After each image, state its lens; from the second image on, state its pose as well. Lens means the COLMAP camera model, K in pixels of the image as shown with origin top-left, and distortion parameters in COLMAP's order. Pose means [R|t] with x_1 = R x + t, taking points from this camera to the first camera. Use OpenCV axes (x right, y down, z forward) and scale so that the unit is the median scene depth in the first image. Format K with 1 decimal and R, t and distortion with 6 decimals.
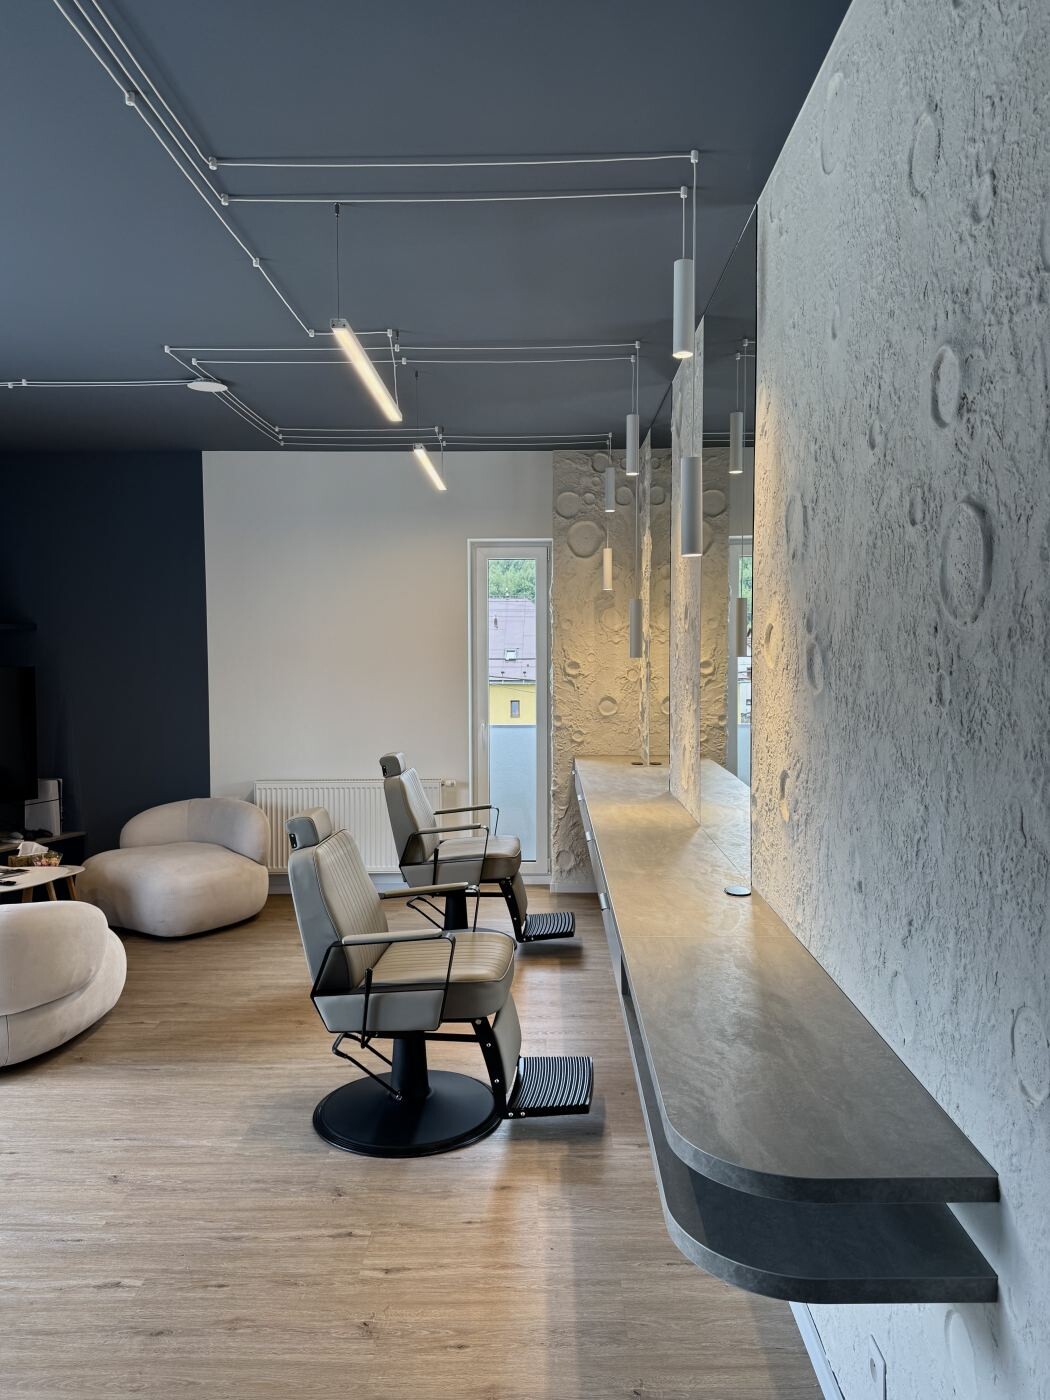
lens RADIAL K [[985.6, 0, 525.0], [0, 985.6, 700.0], [0, 0, 1]] dist [0.103472, -0.093298]
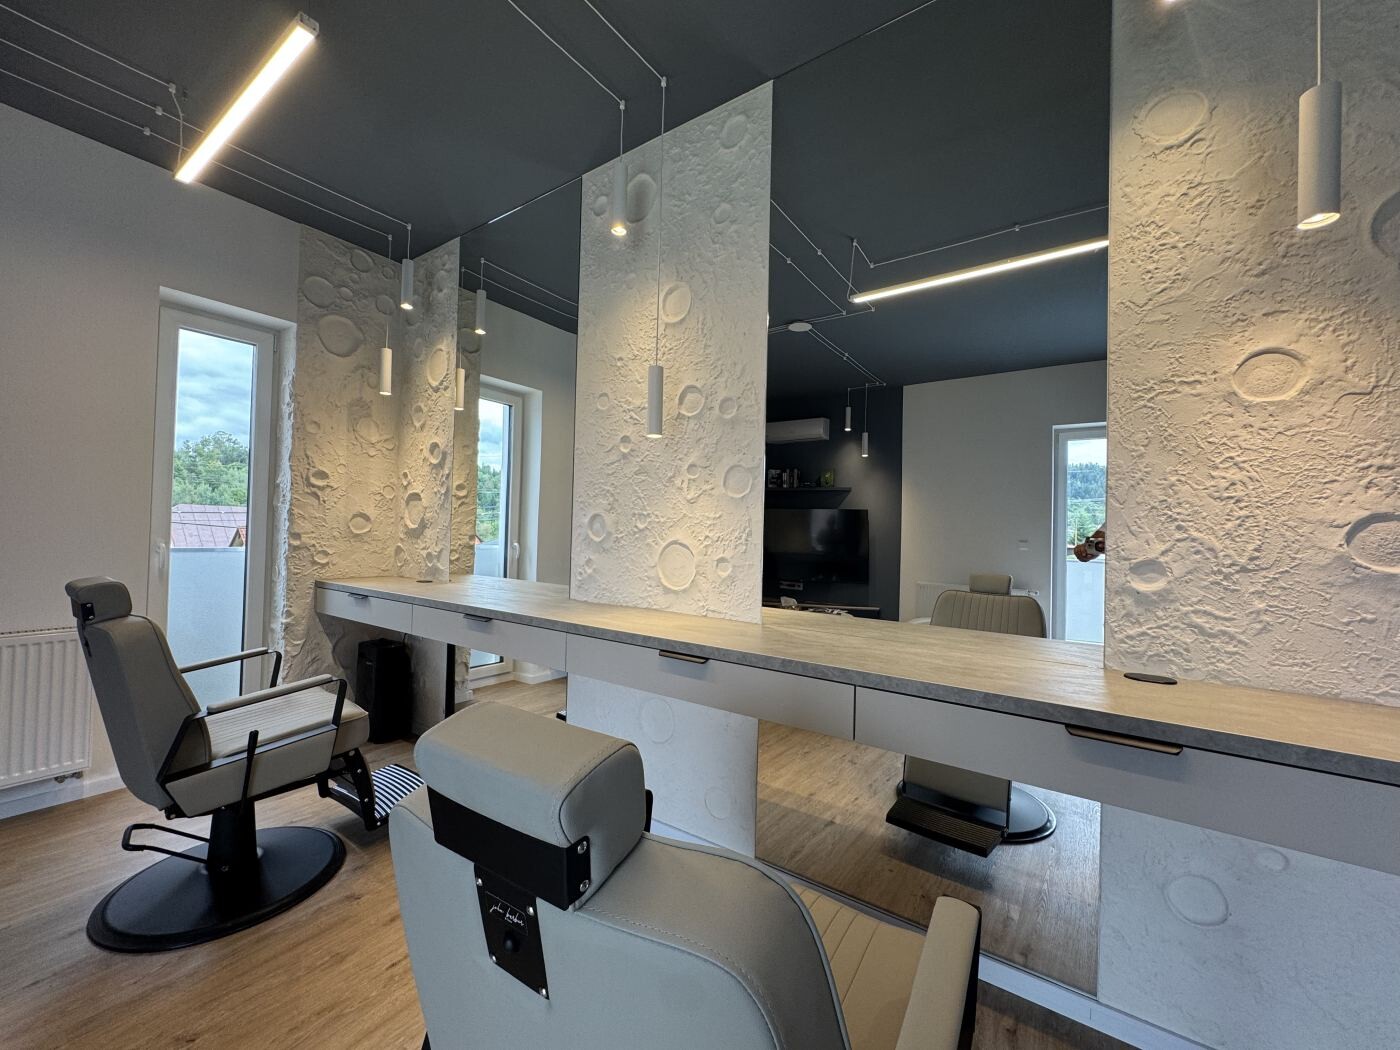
lens RADIAL K [[557.9, 0, 700.0], [0, 557.9, 525.0], [0, 0, 1]] dist [-0.000578, -0.000049]
pose [[0.556026, 0.031441, 0.830570, -0.324237], [0.008357, 0.999022, -0.043412, 0.062178], [-0.831123, 0.031079, 0.555220, 0.850513]]
